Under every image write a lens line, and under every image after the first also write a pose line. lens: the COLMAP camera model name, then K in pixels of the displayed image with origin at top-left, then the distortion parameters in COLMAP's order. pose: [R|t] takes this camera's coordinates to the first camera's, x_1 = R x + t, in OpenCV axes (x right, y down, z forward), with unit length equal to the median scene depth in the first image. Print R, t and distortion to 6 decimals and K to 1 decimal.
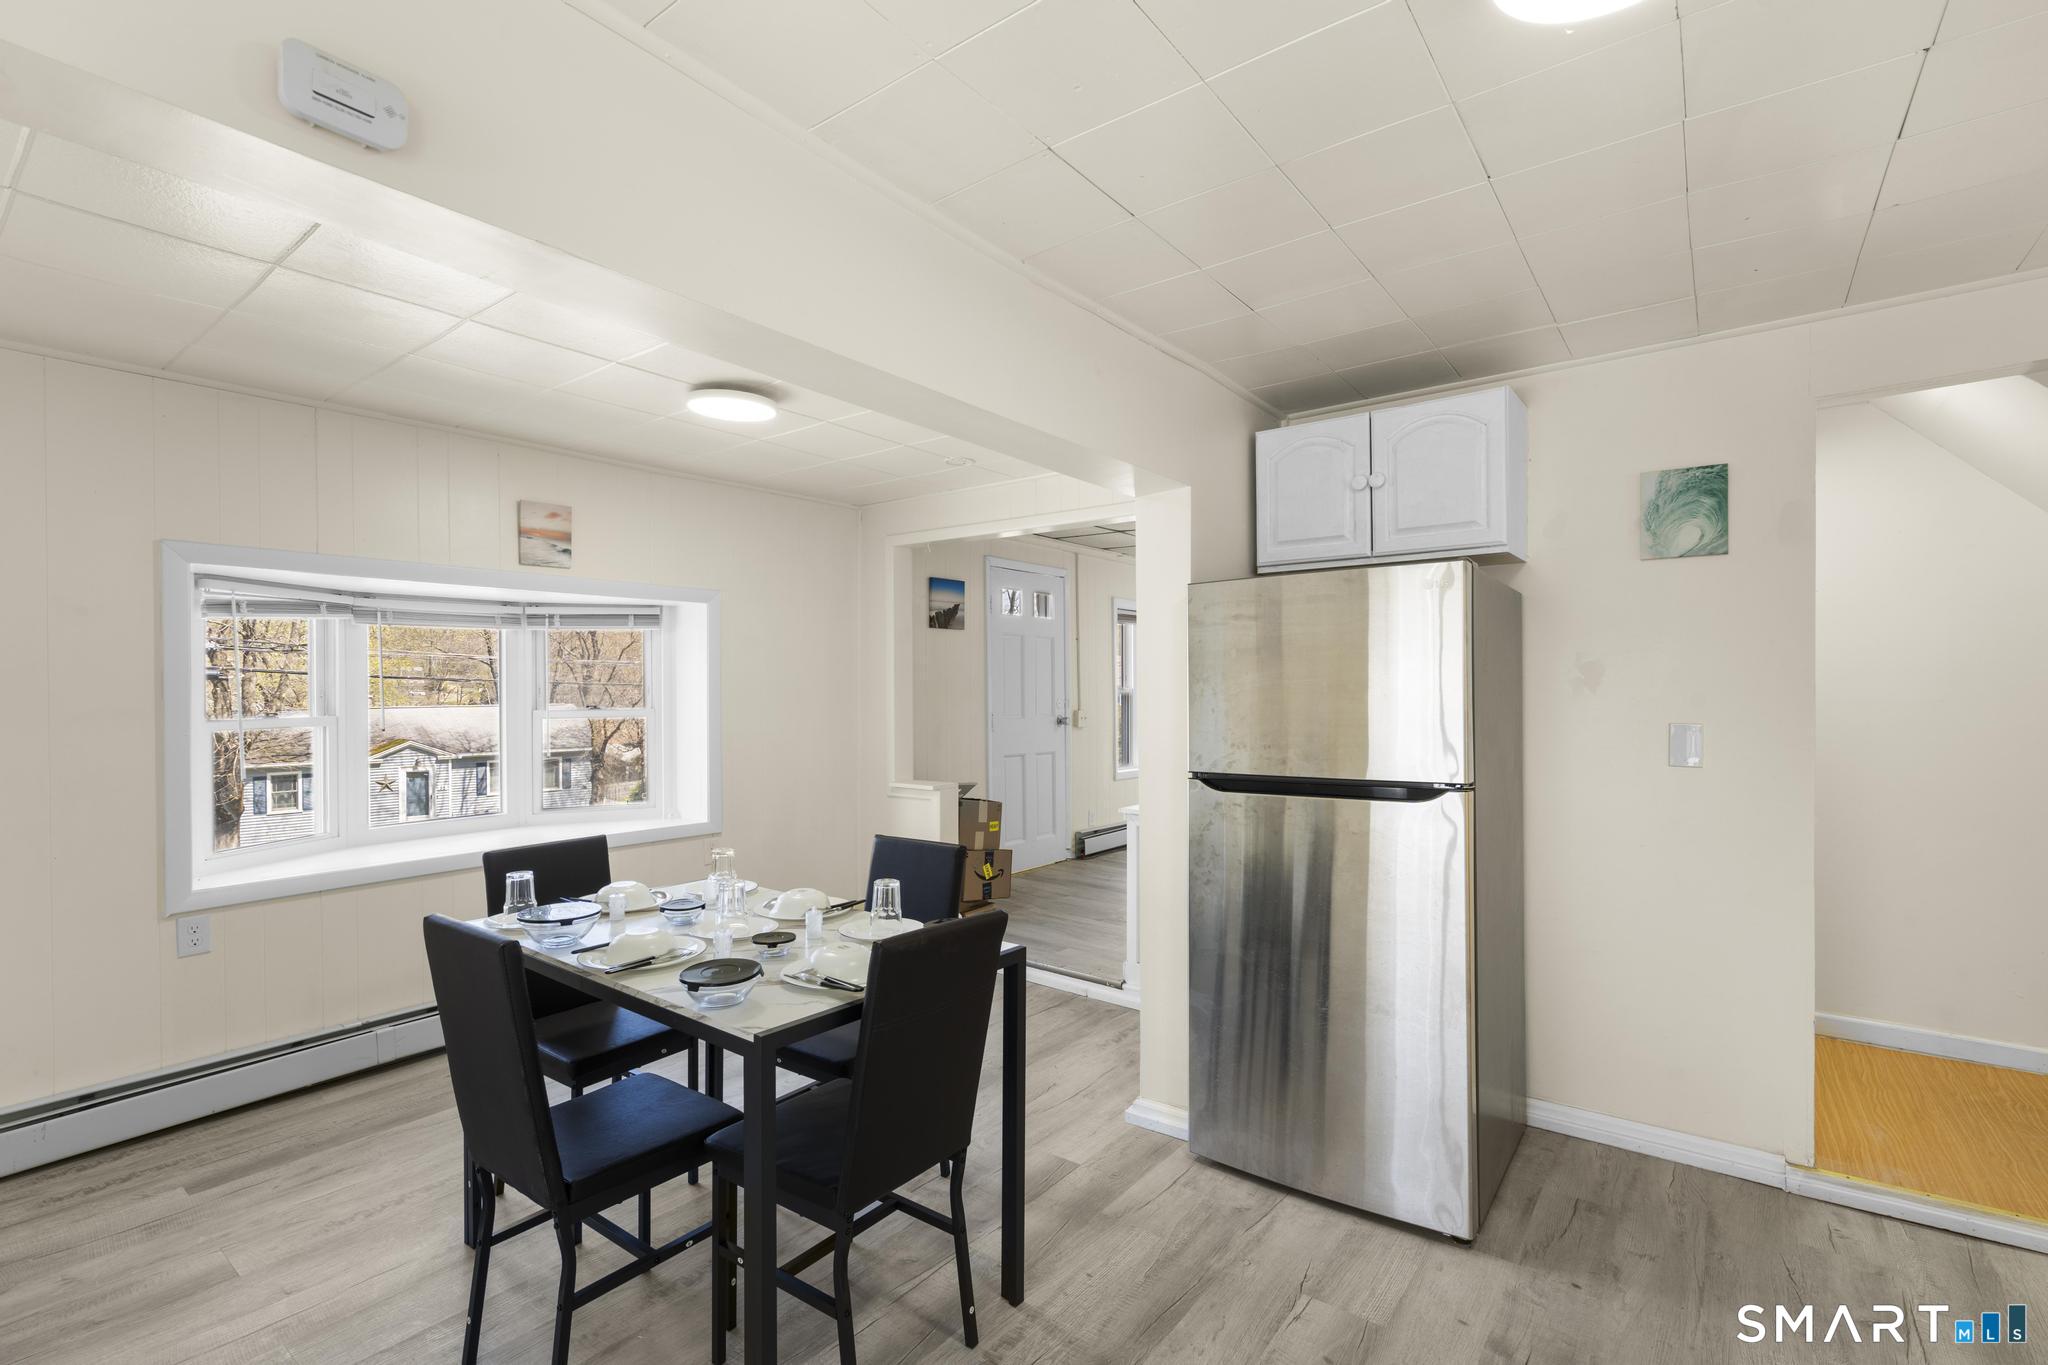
lens RADIAL K [[919.7, 0, 1021.7], [0, 919.7, 688.3], [0, 0, 1]] dist [-0.007241, 0.004034]
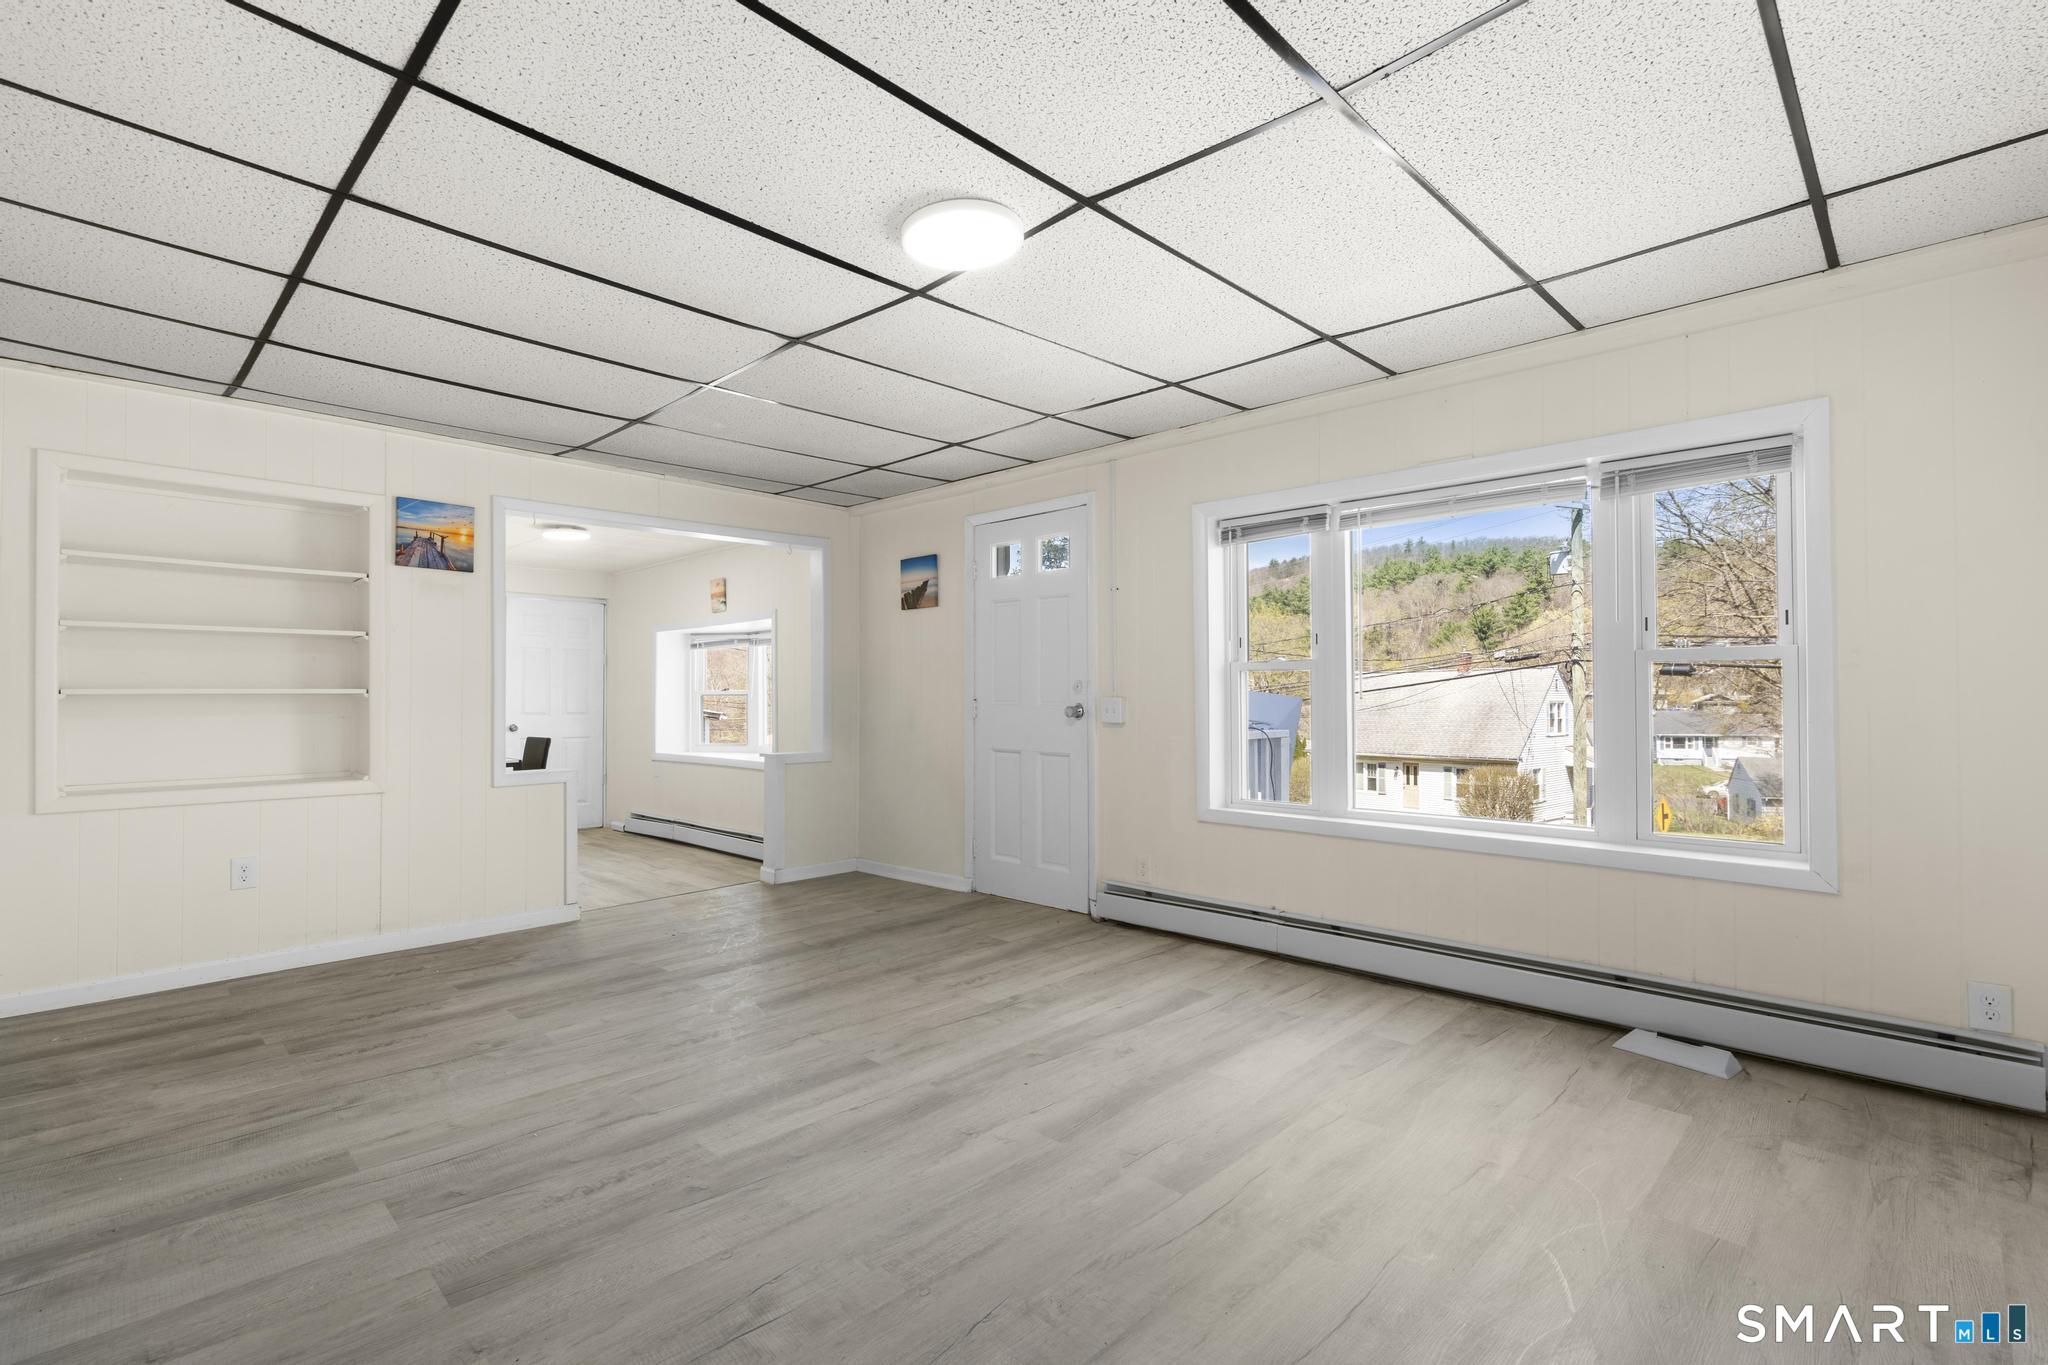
lens RADIAL K [[919.7, 0, 1021.7], [0, 919.7, 688.3], [0, 0, 1]] dist [-0.007241, 0.004034]
pose [[-0.114544, -0.000688, -0.993418, 0.857834], [0.005999, 0.999981, -0.001384, 0.020956], [0.993400, -0.006118, -0.114538, 1.204520]]
